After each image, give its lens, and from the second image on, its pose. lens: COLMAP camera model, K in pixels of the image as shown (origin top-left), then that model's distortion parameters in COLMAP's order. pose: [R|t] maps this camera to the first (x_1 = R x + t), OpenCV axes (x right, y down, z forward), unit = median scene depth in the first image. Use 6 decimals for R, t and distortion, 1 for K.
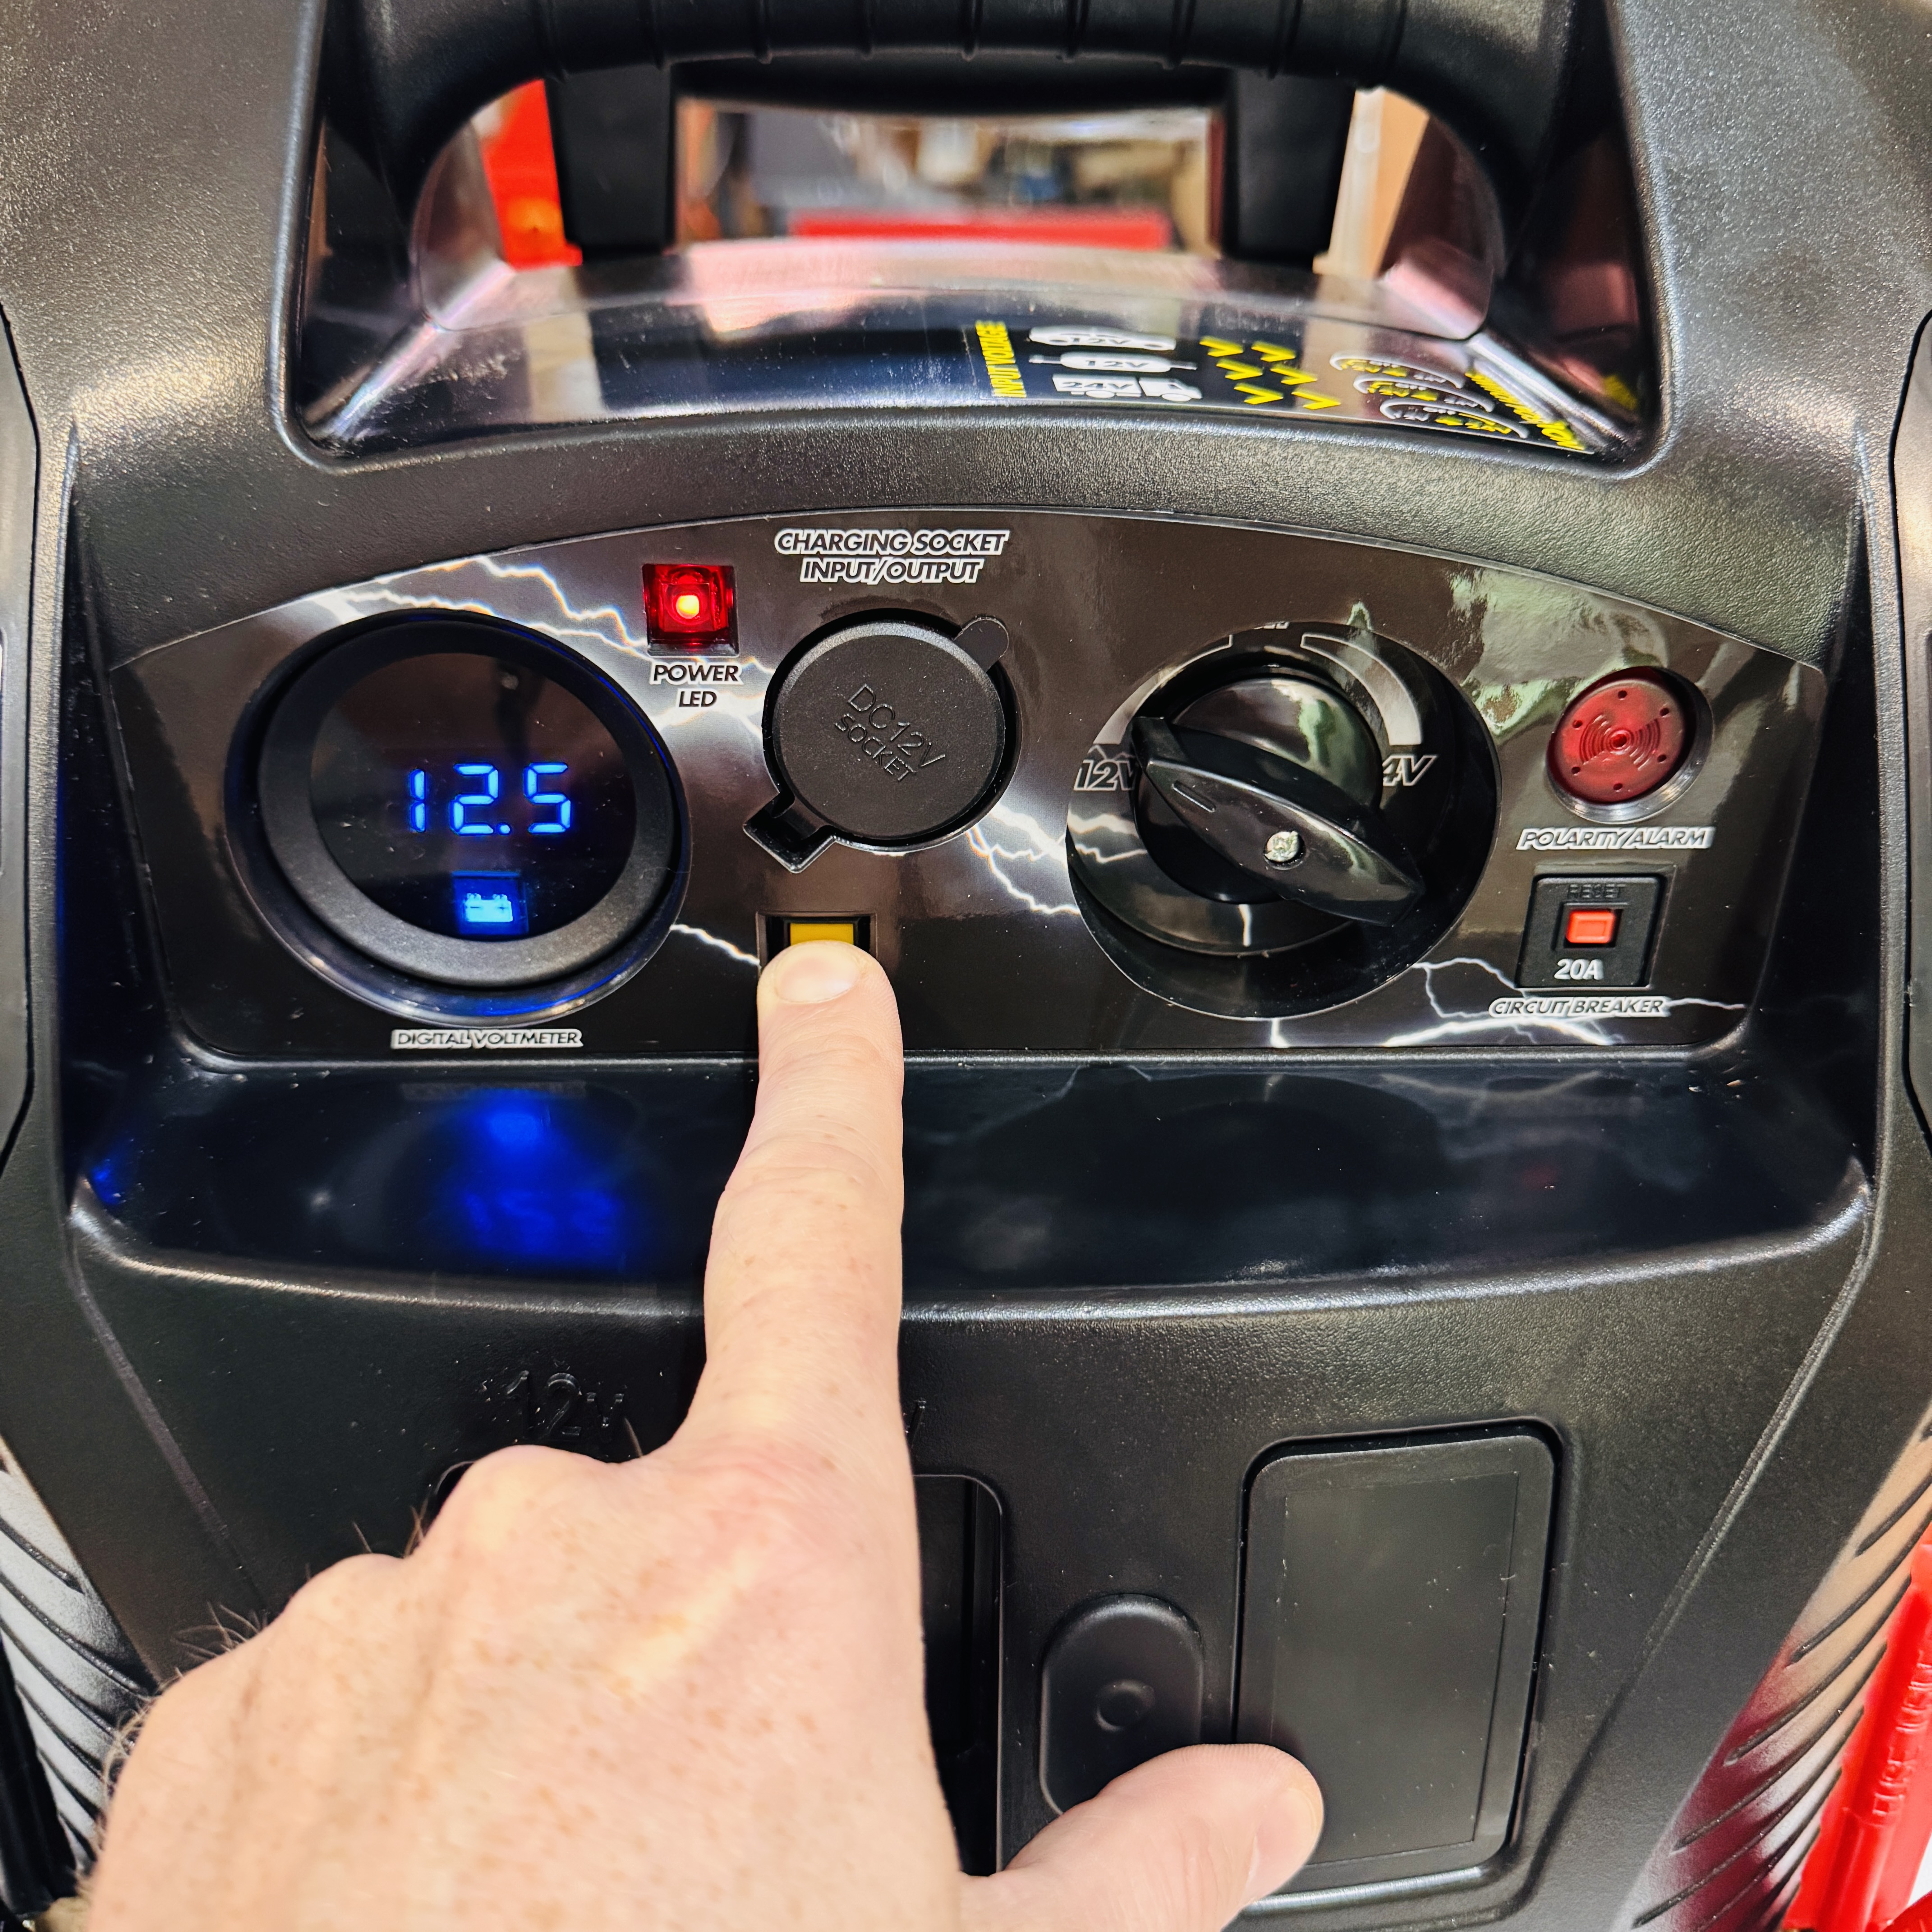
lens RADIAL K [[1867.1, 0, 960.7], [0, 1867.1, 935.3], [0, 0, 1]] dist [0.123394, -0.299484]
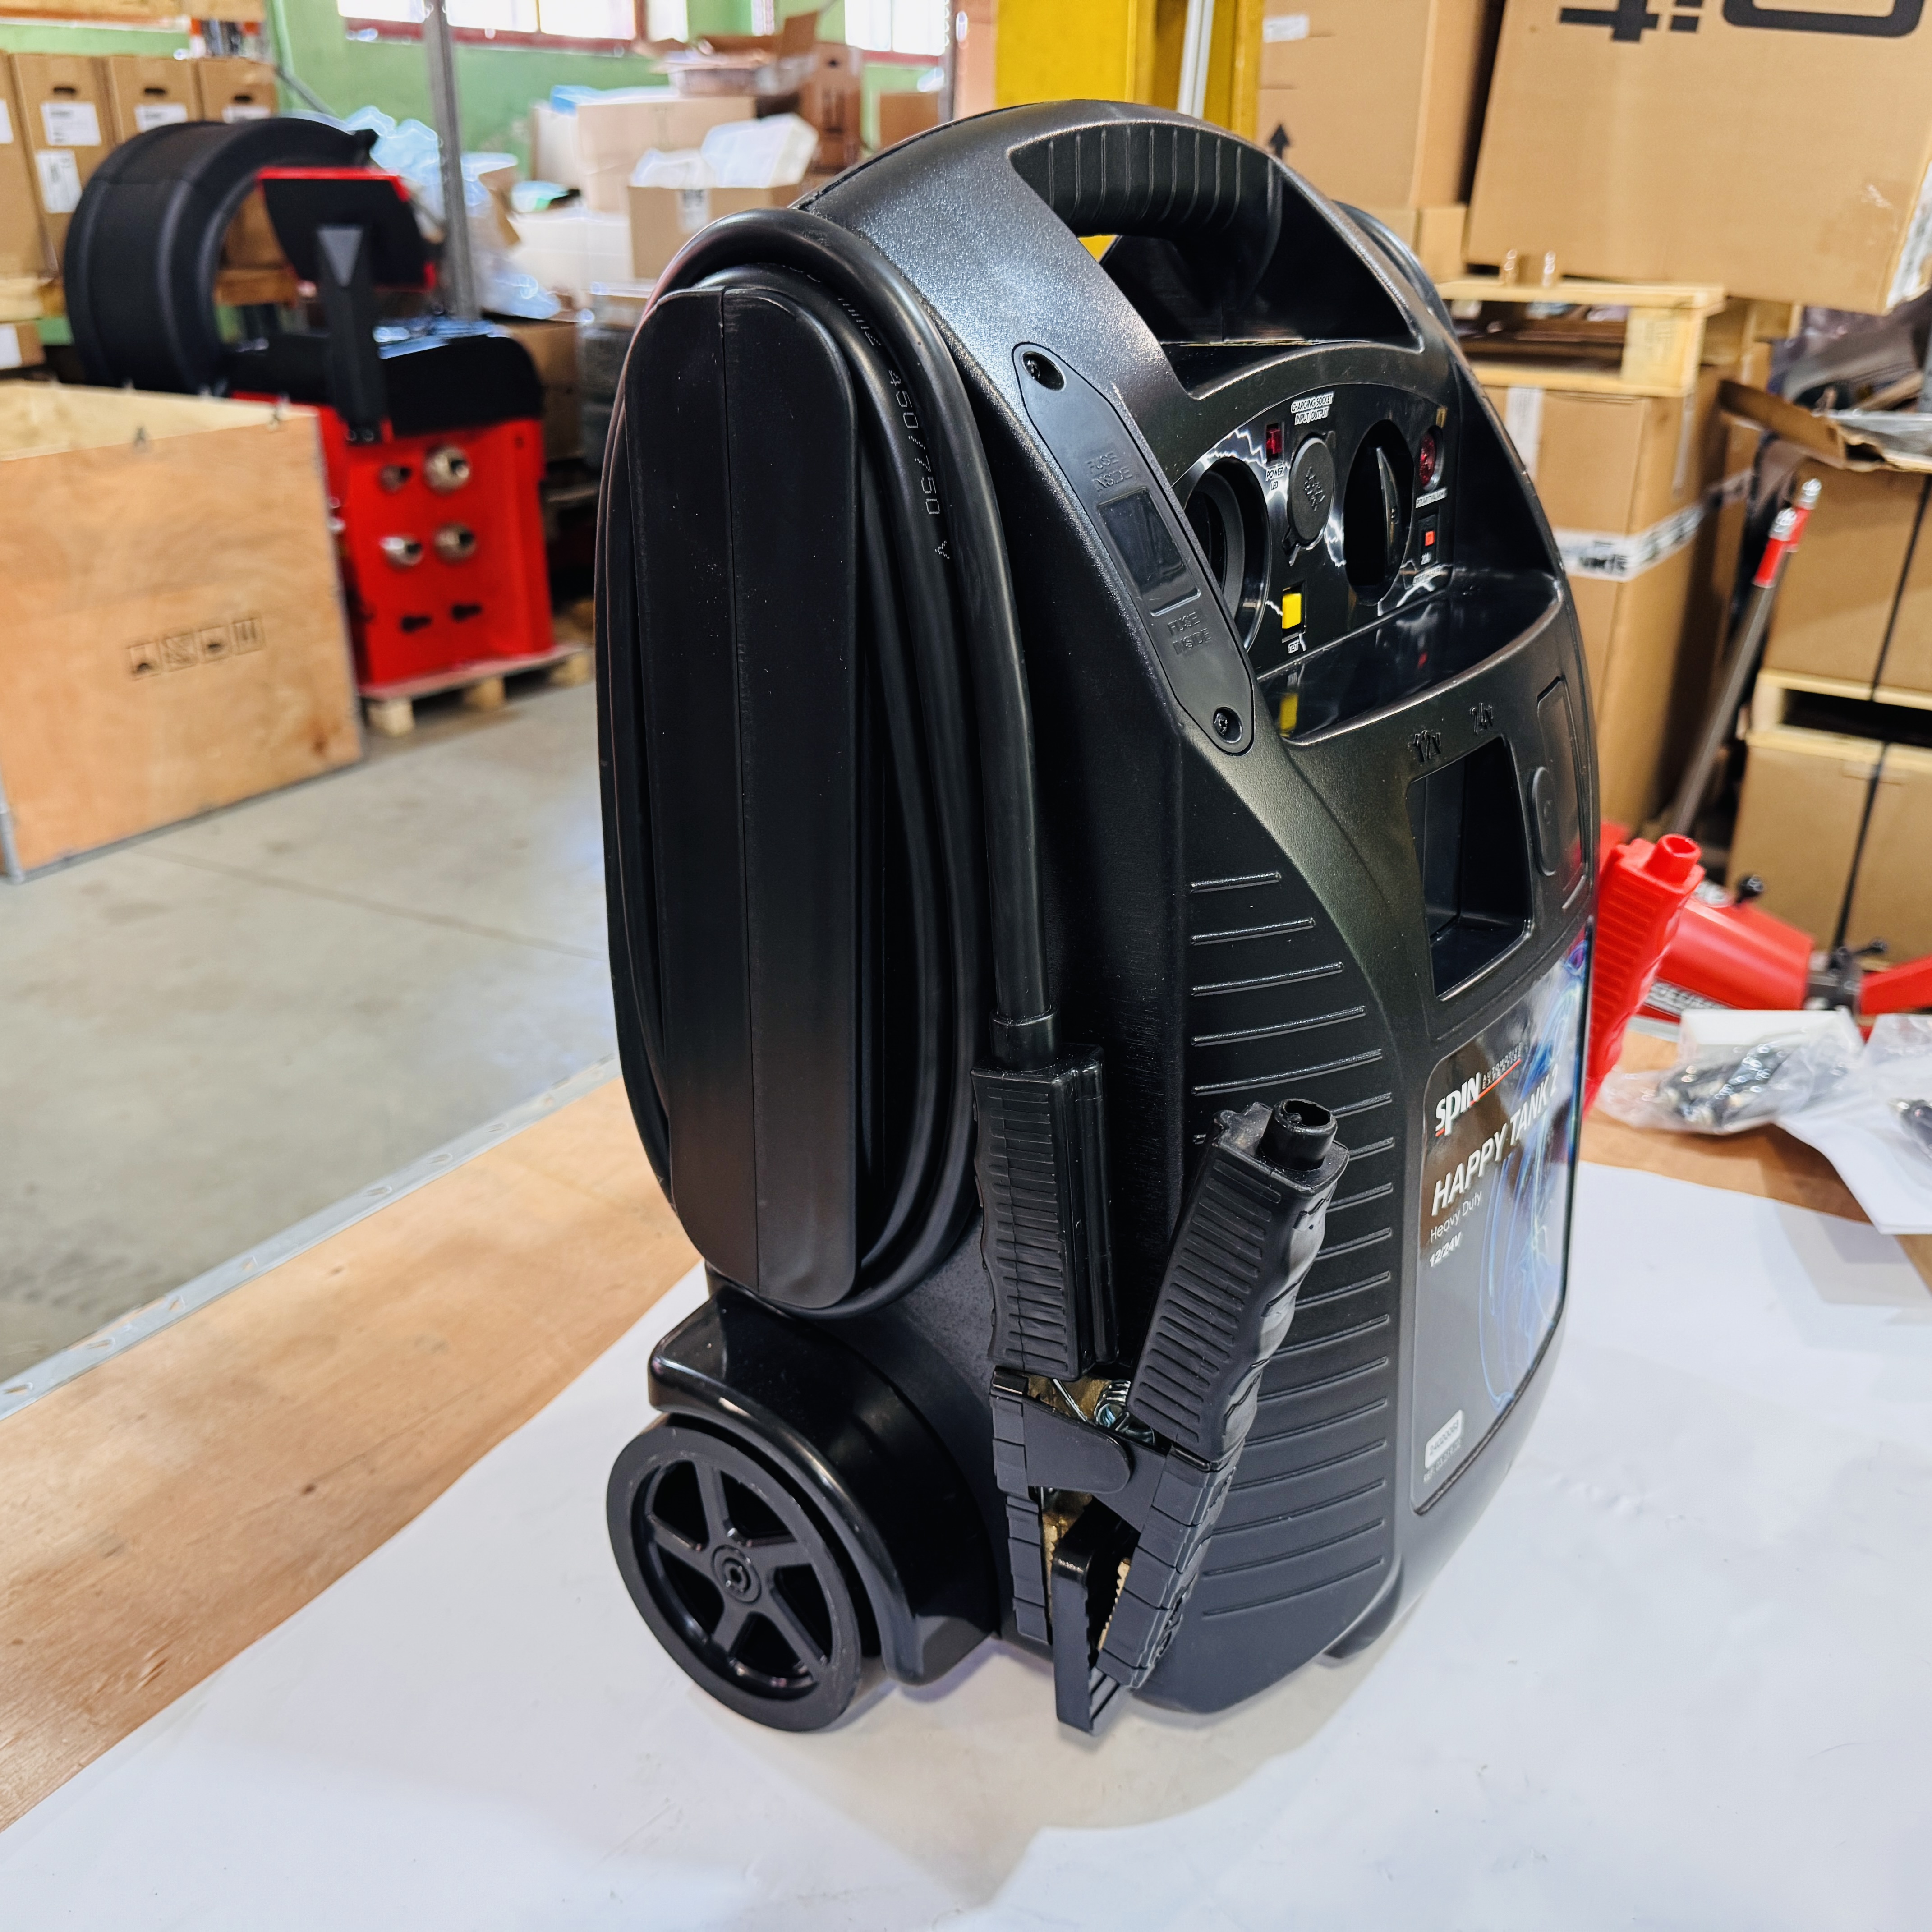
lens RADIAL K [[1886.8, 0, 964.0], [0, 1886.8, 1008.3], [0, 0, 1]] dist [0.009784, -0.088126]
pose [[0.596141, -0.350554, 0.722307, -2.133412], [0.436865, 0.896436, 0.074506, 0.102376], [-0.673620, 0.271135, 0.687548, -0.141714]]
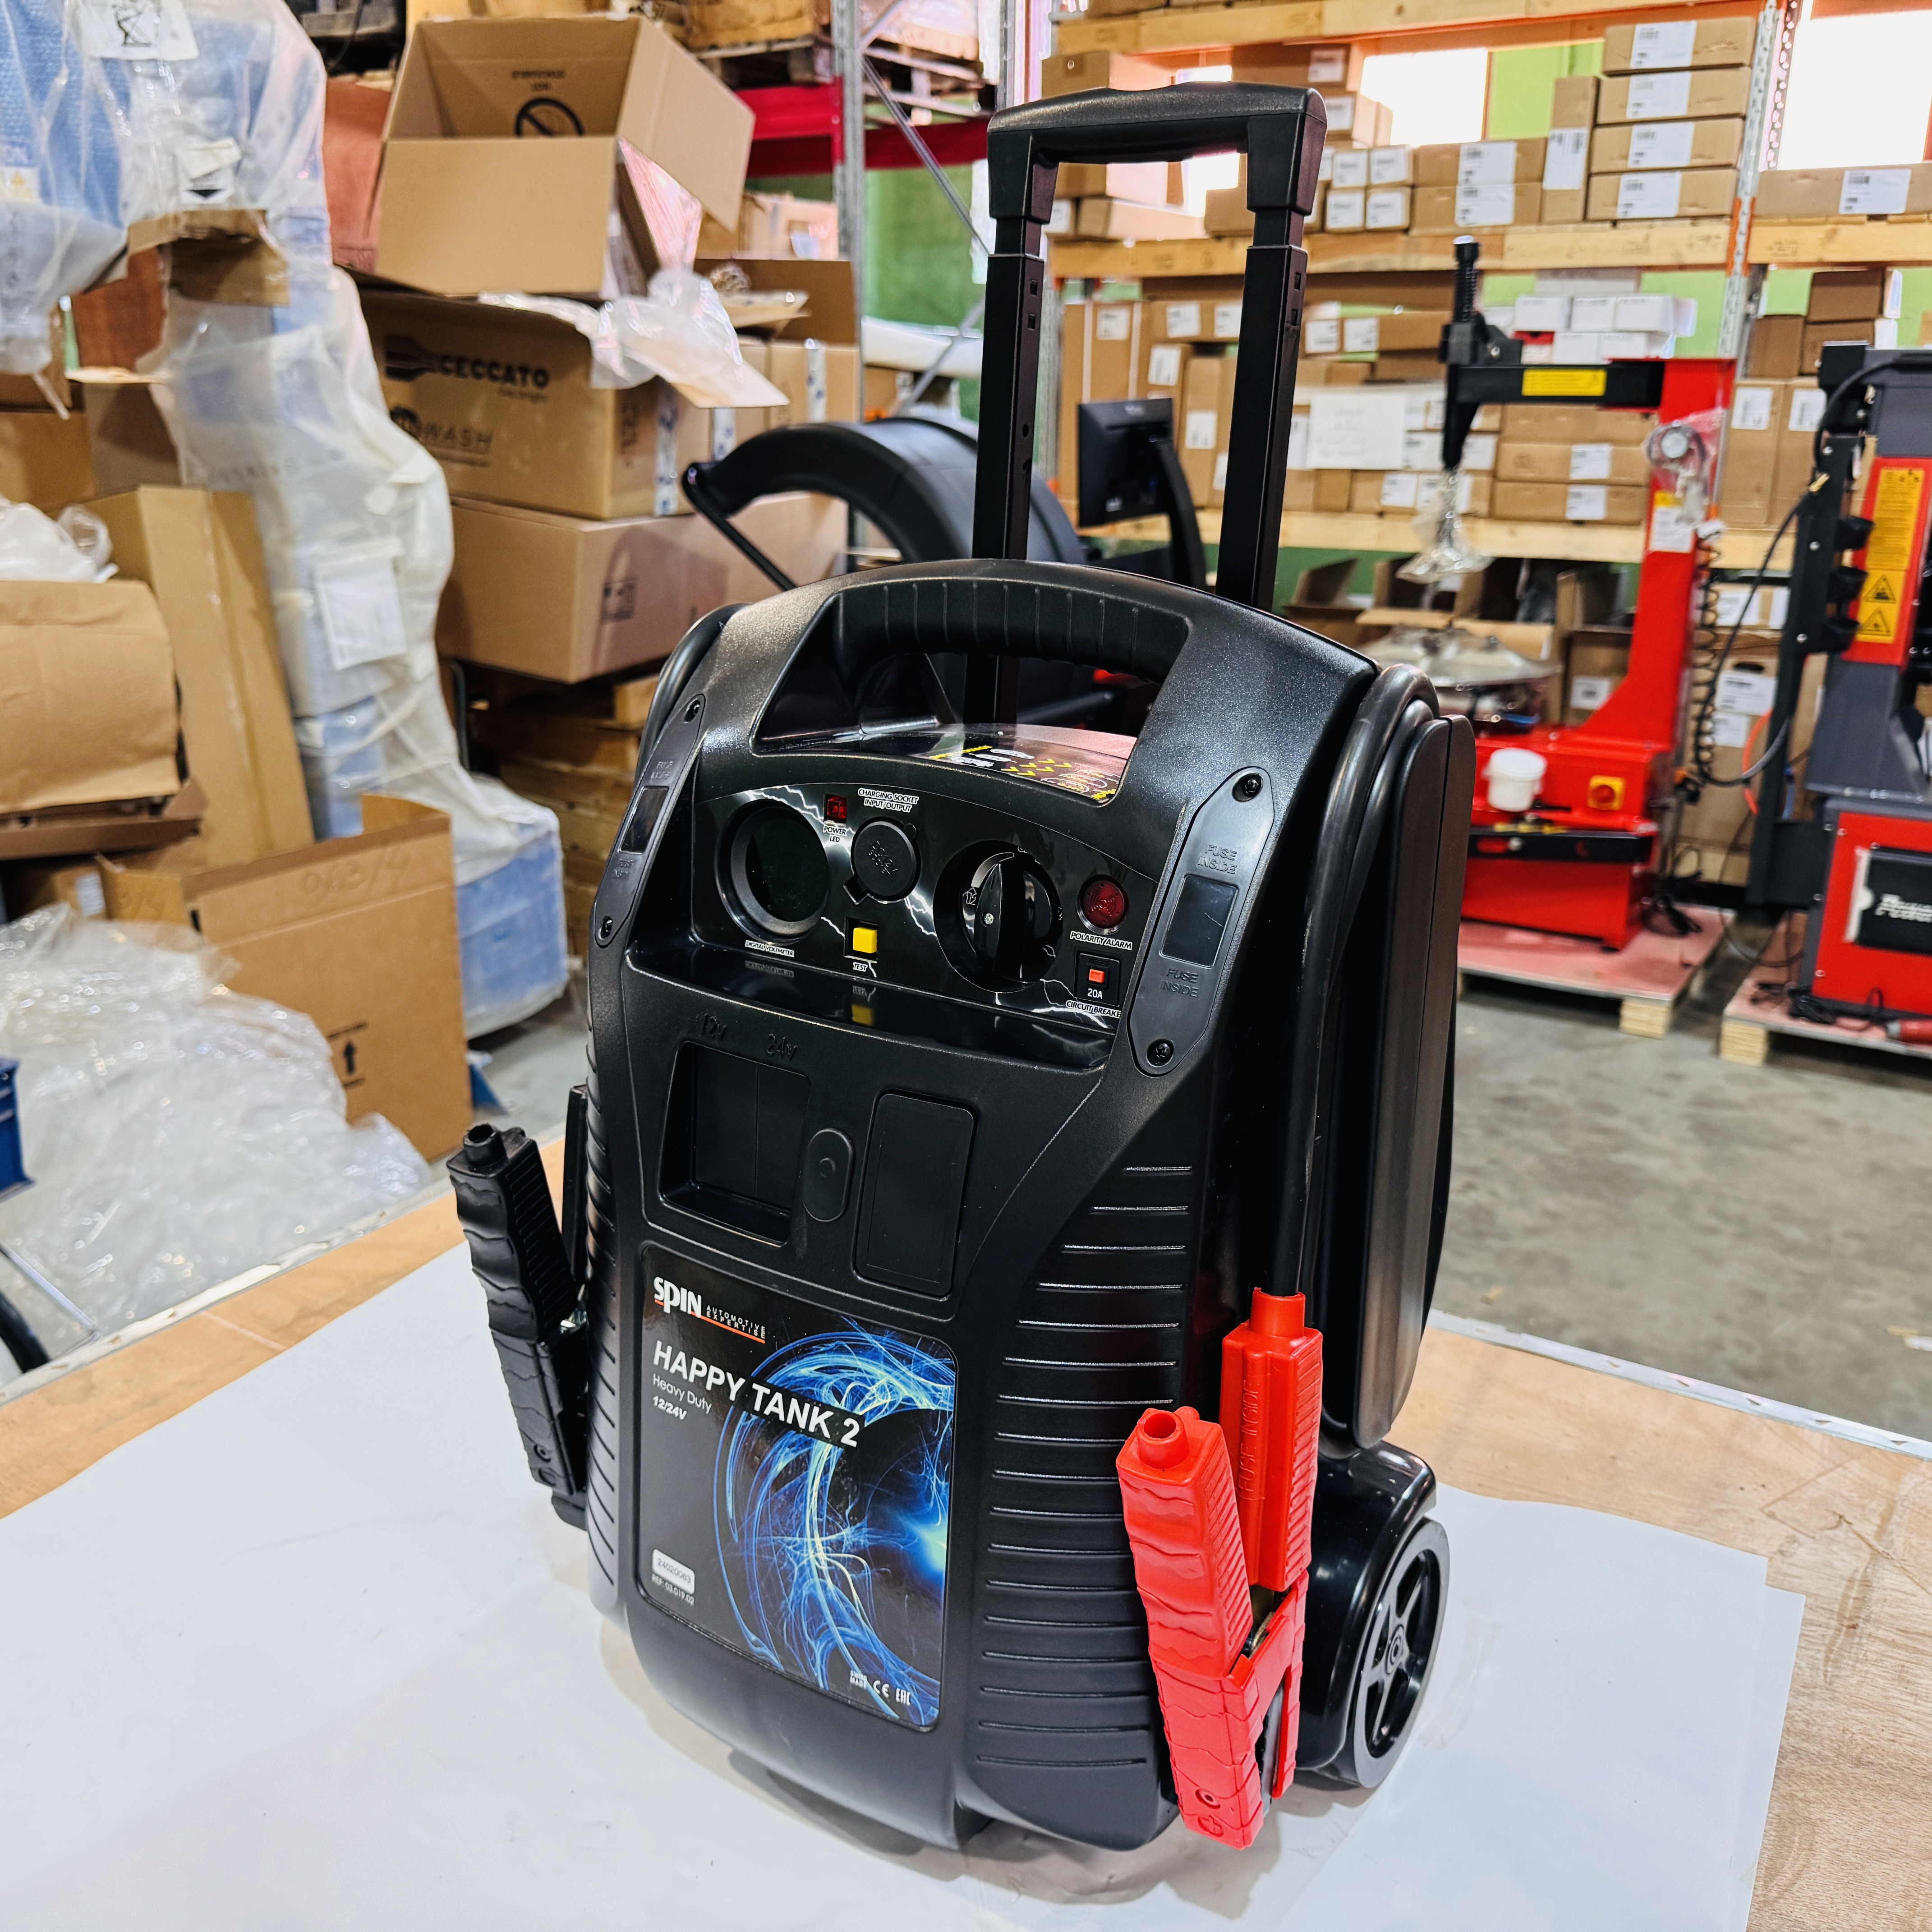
lens RADIAL K [[1852.9, 0, 972.2], [0, 1852.9, 942.3], [0, 0, 1]] dist [0.120379, -0.224924]
pose [[0.816513, 0.161807, -0.554189, 1.686621], [-0.303764, 0.936713, -0.174058, 0.474975], [0.490952, 0.310463, 0.813989, -1.268368]]
